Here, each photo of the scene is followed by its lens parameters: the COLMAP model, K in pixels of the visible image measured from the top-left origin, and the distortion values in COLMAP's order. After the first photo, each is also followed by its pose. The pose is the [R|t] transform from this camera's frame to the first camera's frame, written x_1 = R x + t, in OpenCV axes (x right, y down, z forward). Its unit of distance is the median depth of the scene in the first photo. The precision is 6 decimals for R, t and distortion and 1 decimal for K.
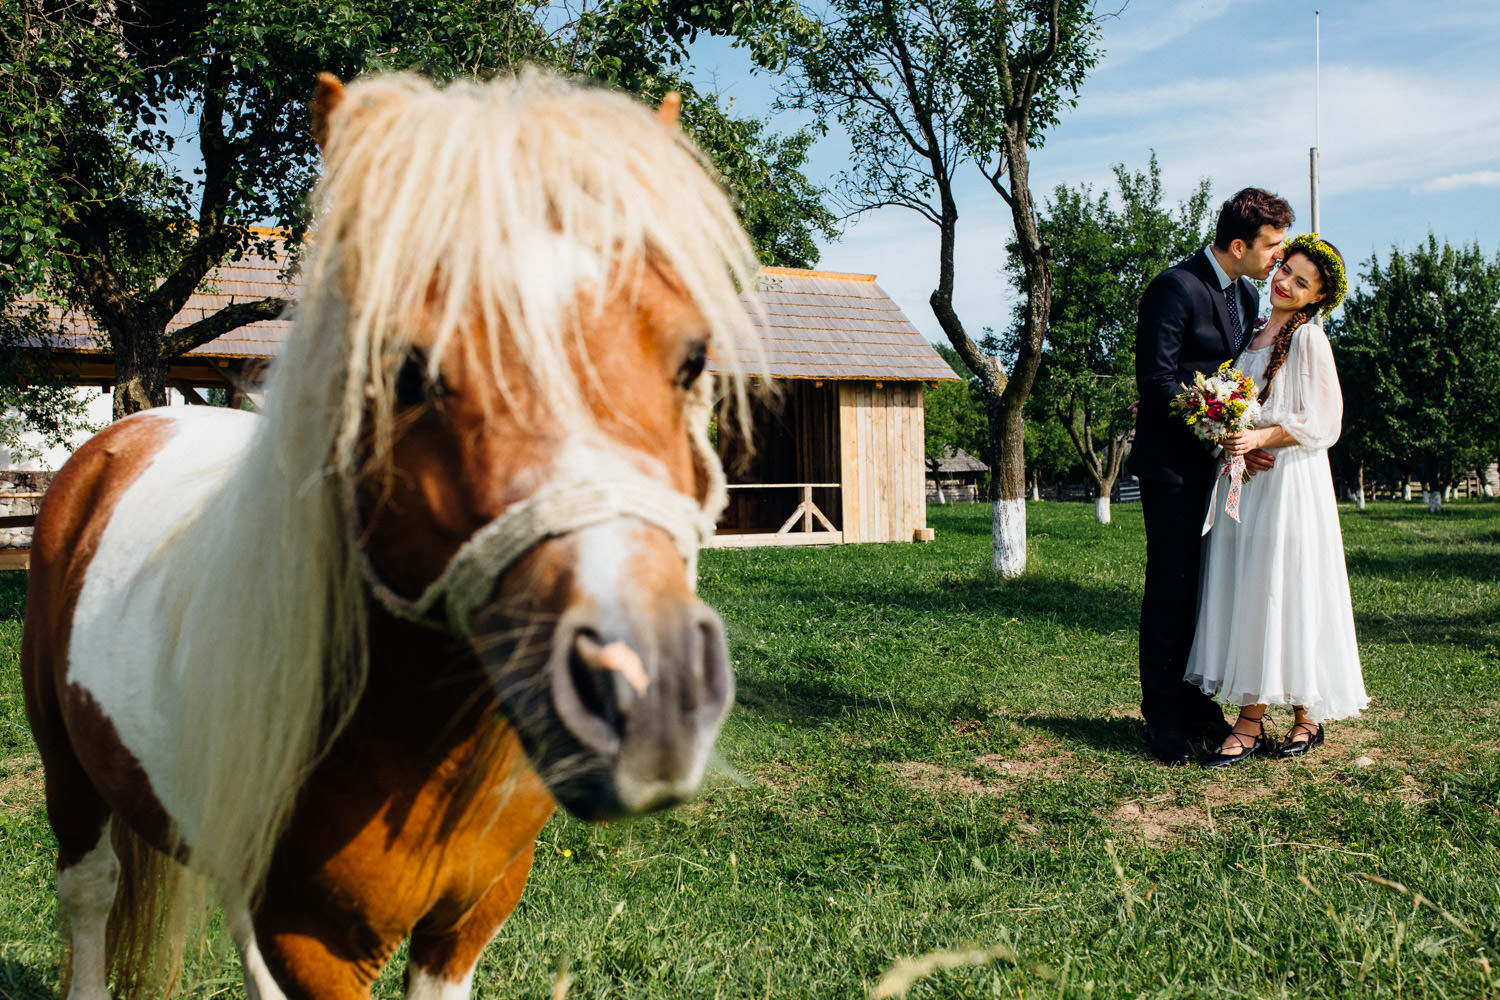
lens RADIAL K [[1393.0, 0, 747.0], [0, 1393.0, 529.0], [0, 0, 1]] dist [-0.072264, 0.084135]
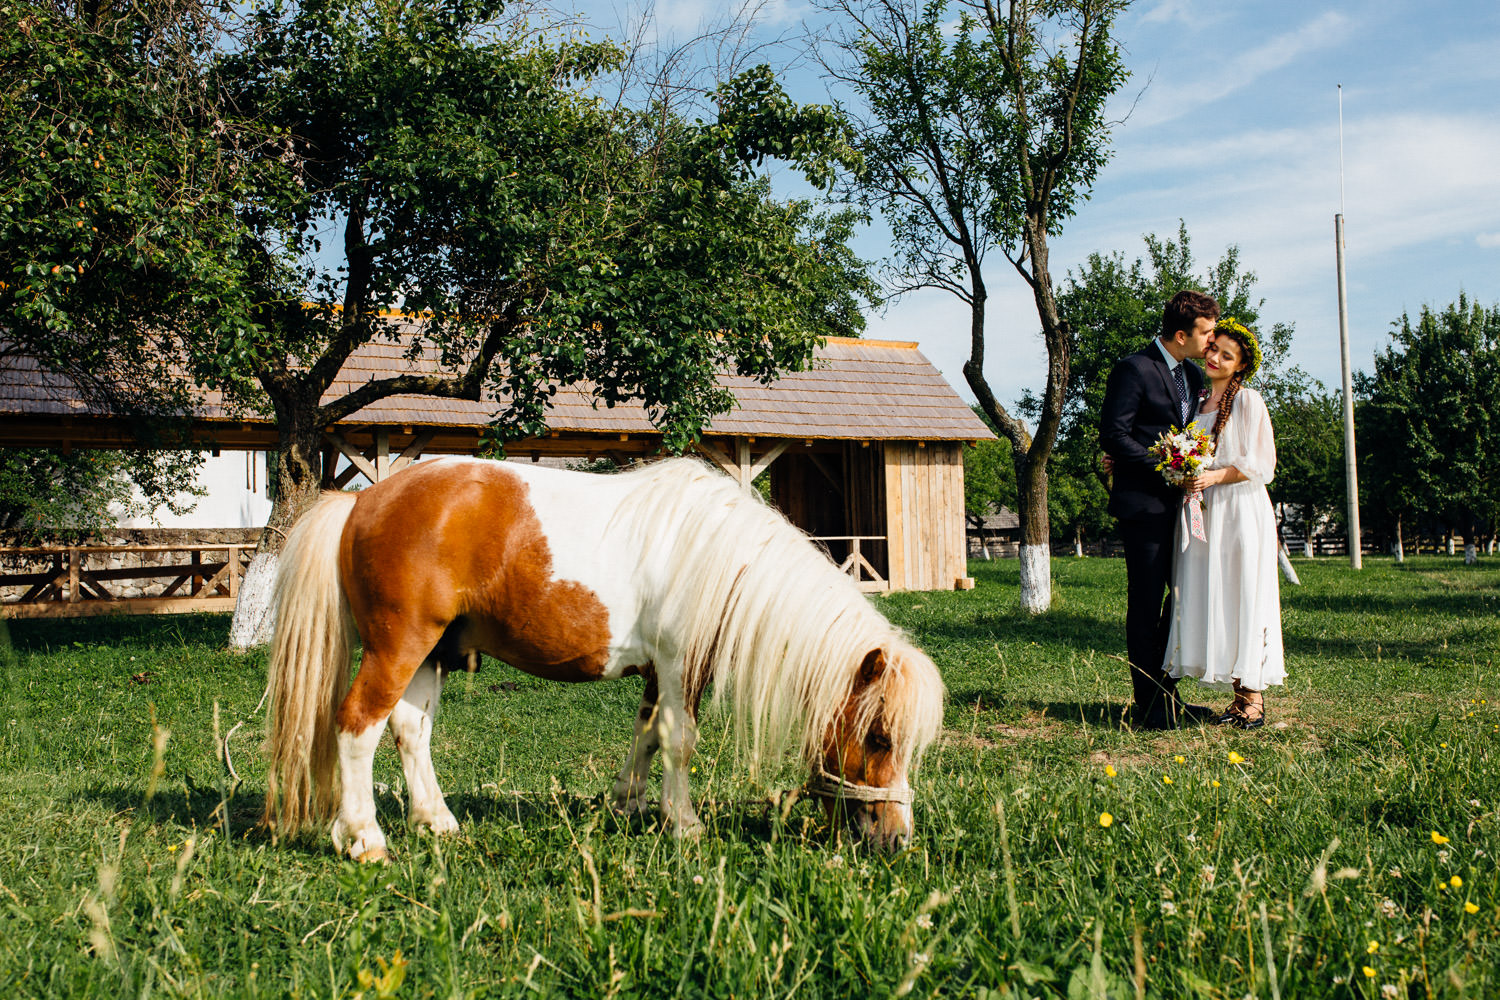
lens RADIAL K [[1393.0, 0, 747.0], [0, 1393.0, 529.0], [0, 0, 1]] dist [-0.072264, 0.084135]
pose [[0.999410, -0.005346, -0.033926, -0.006804], [0.003868, 0.999046, -0.043501, 0.013555], [0.034126, 0.043344, 0.998477, -0.130428]]
